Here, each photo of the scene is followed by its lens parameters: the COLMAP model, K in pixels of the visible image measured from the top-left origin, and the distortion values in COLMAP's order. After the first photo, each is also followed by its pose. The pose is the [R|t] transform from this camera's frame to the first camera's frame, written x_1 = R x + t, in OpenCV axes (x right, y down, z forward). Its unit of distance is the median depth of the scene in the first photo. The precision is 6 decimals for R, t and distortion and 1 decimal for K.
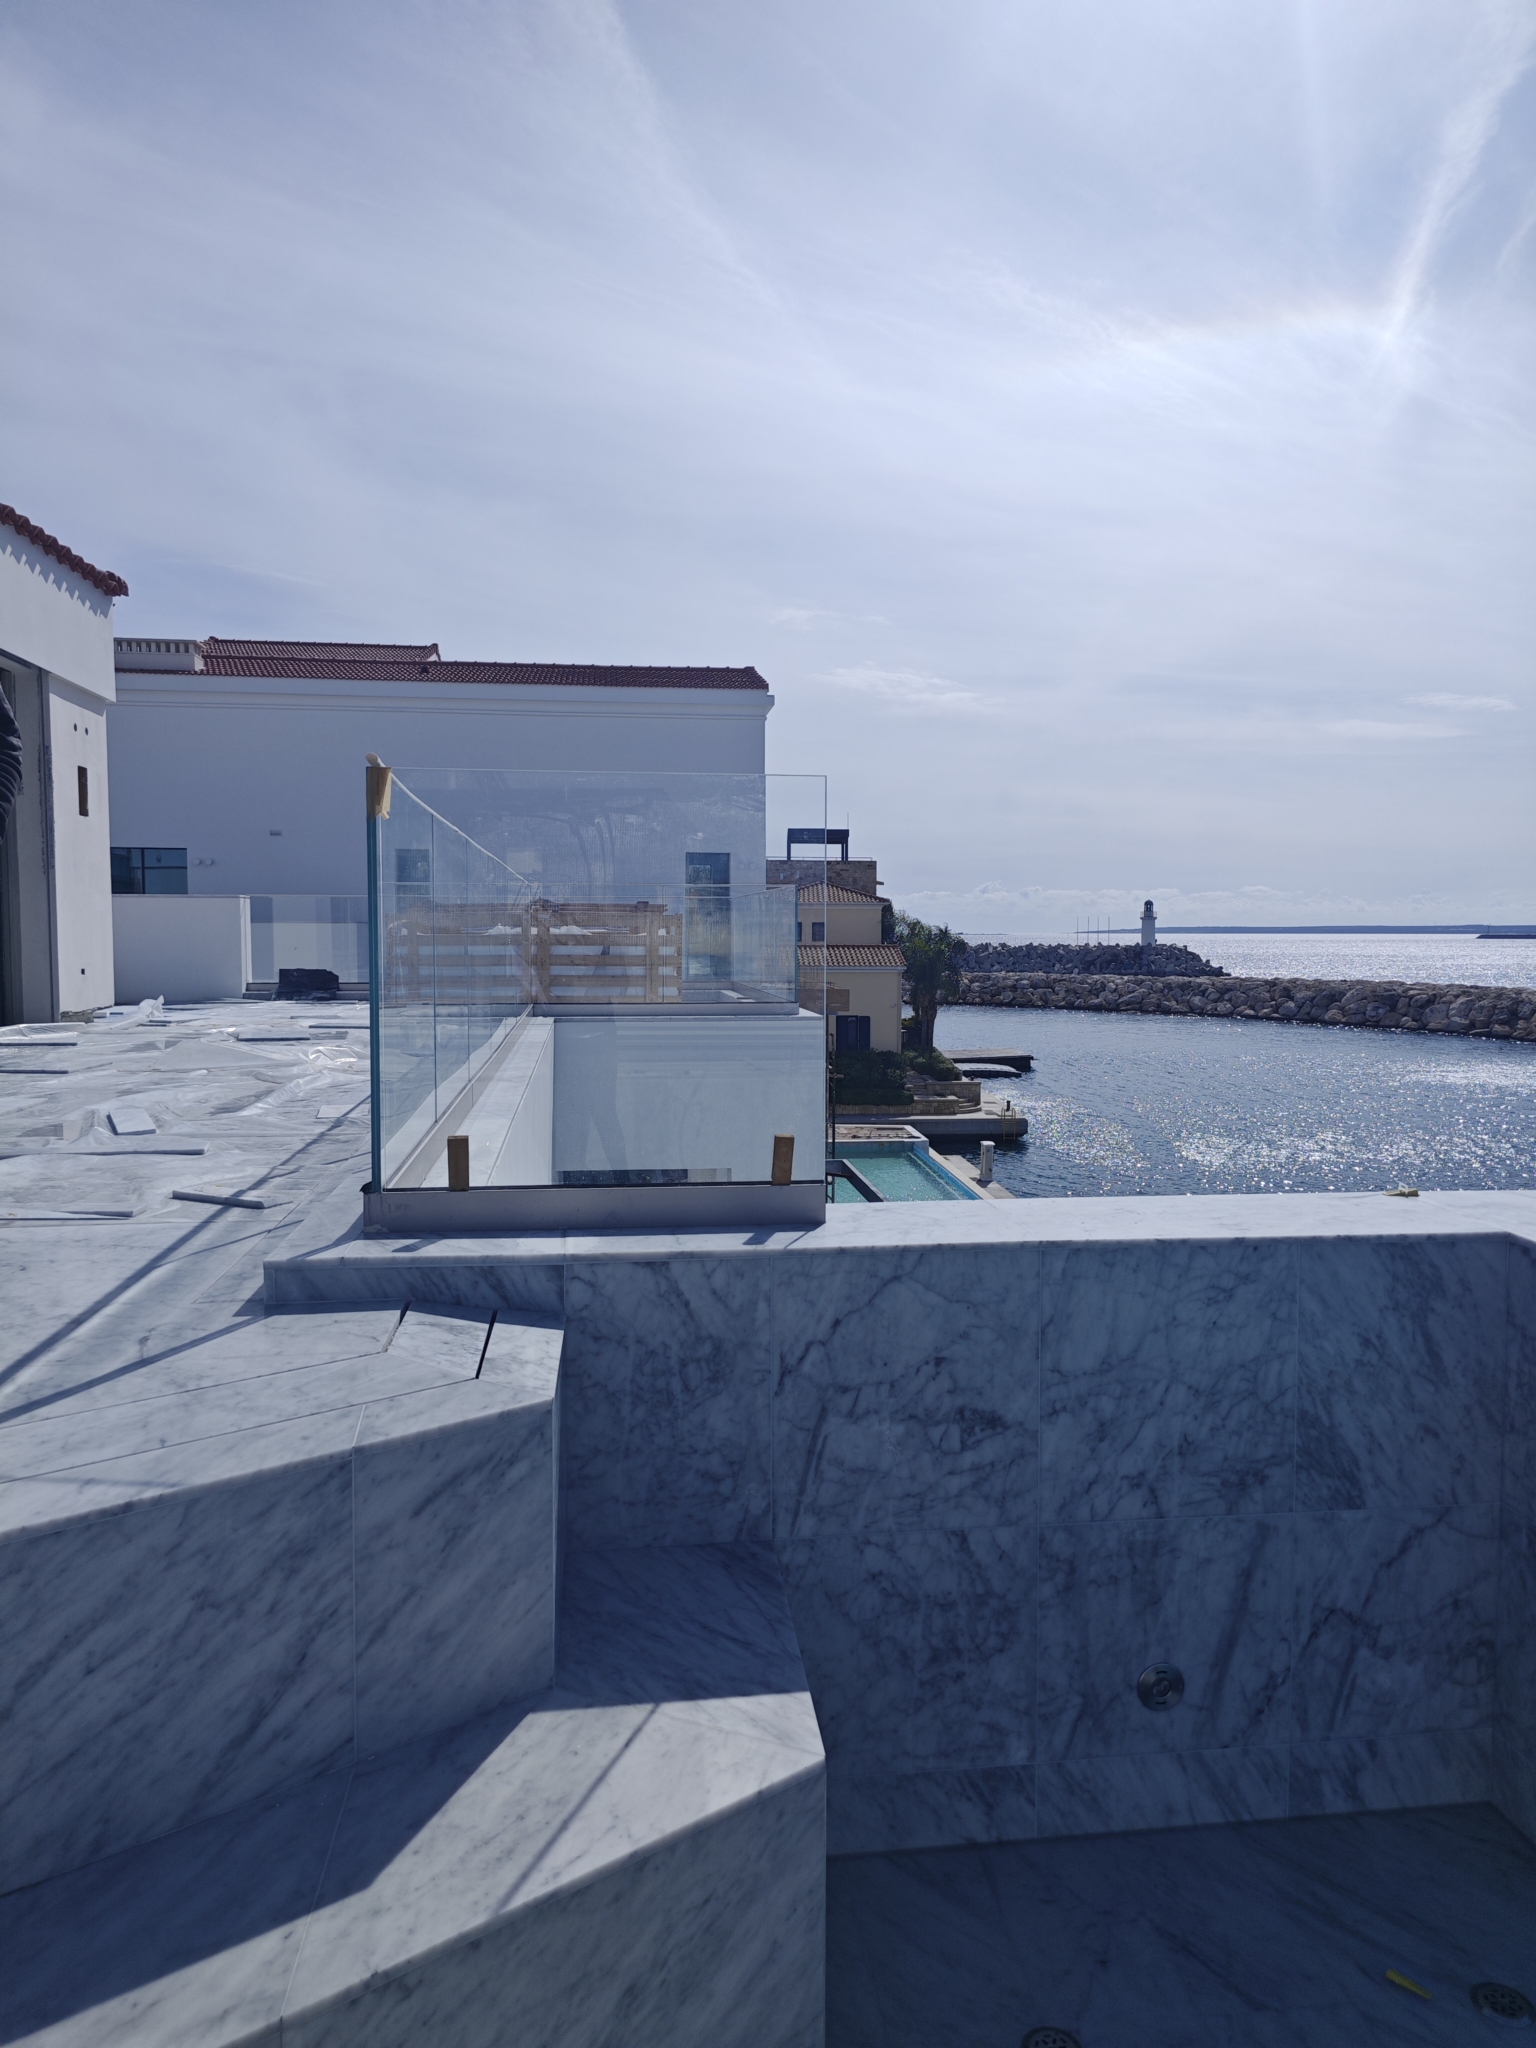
lens RADIAL K [[1378.8, 0, 768.9], [0, 1378.8, 1027.3], [0, 0, 1]] dist [0.025050, -0.006782]
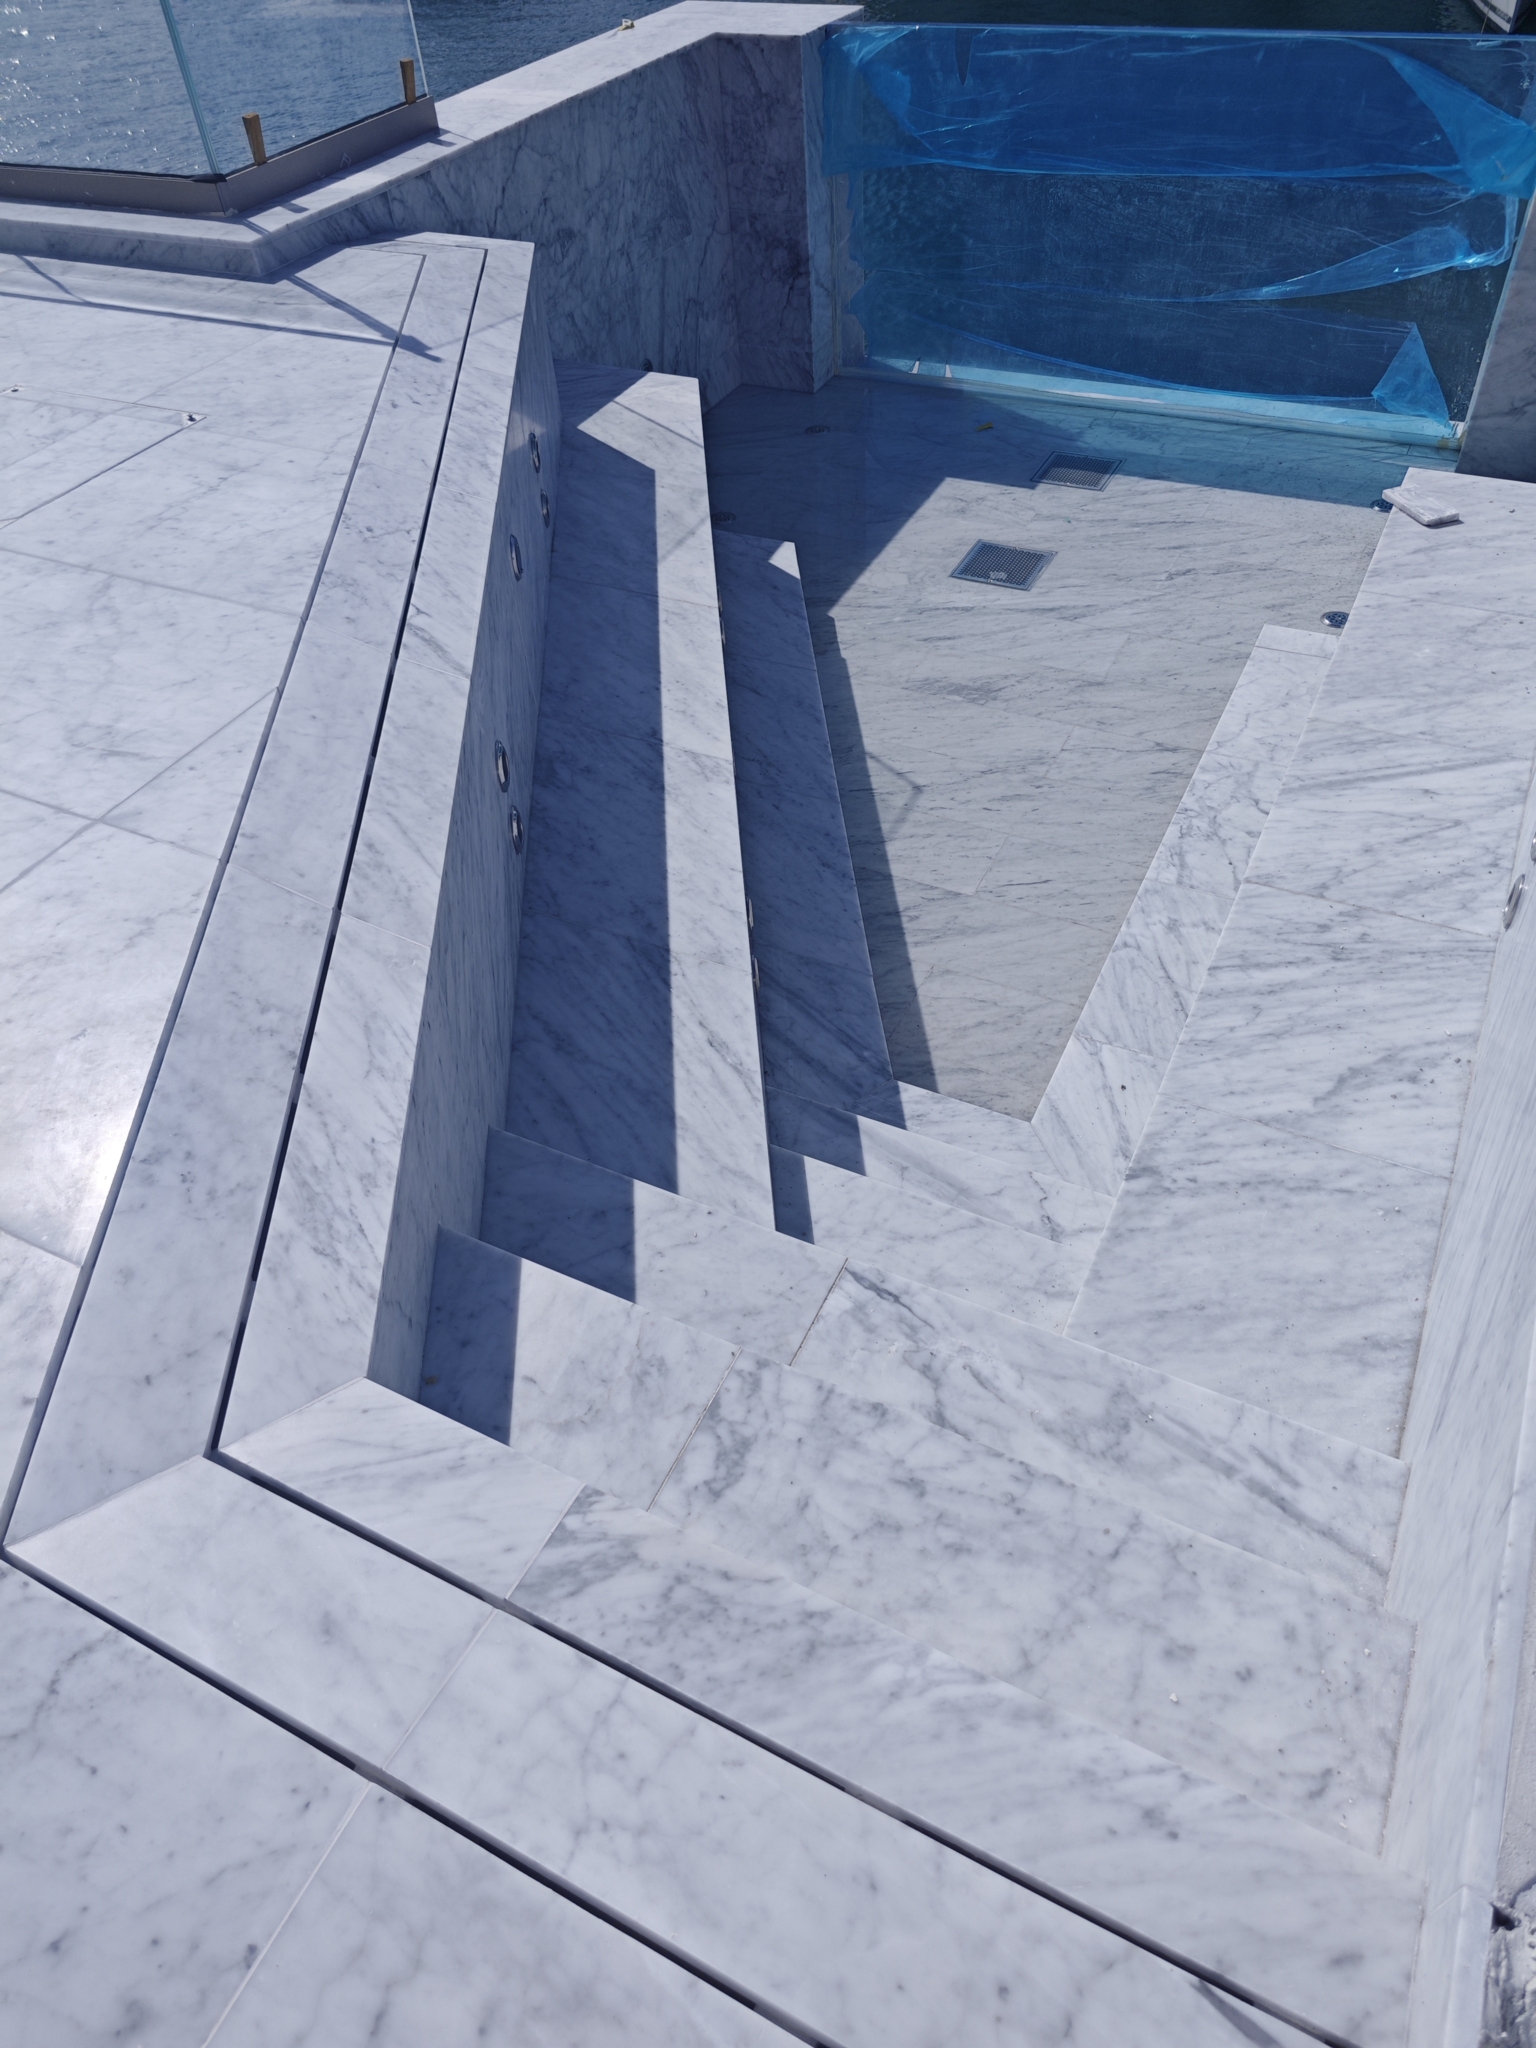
lens RADIAL K [[1378.8, 0, 774.3], [0, 1378.8, 1023.5], [0, 0, 1]] dist [0.025050, -0.006782]
pose [[0.549505, -0.615692, 0.564772, -1.229510], [0.124947, 0.728934, 0.673085, -0.119343], [-0.826095, -0.299297, 0.477482, -0.292252]]
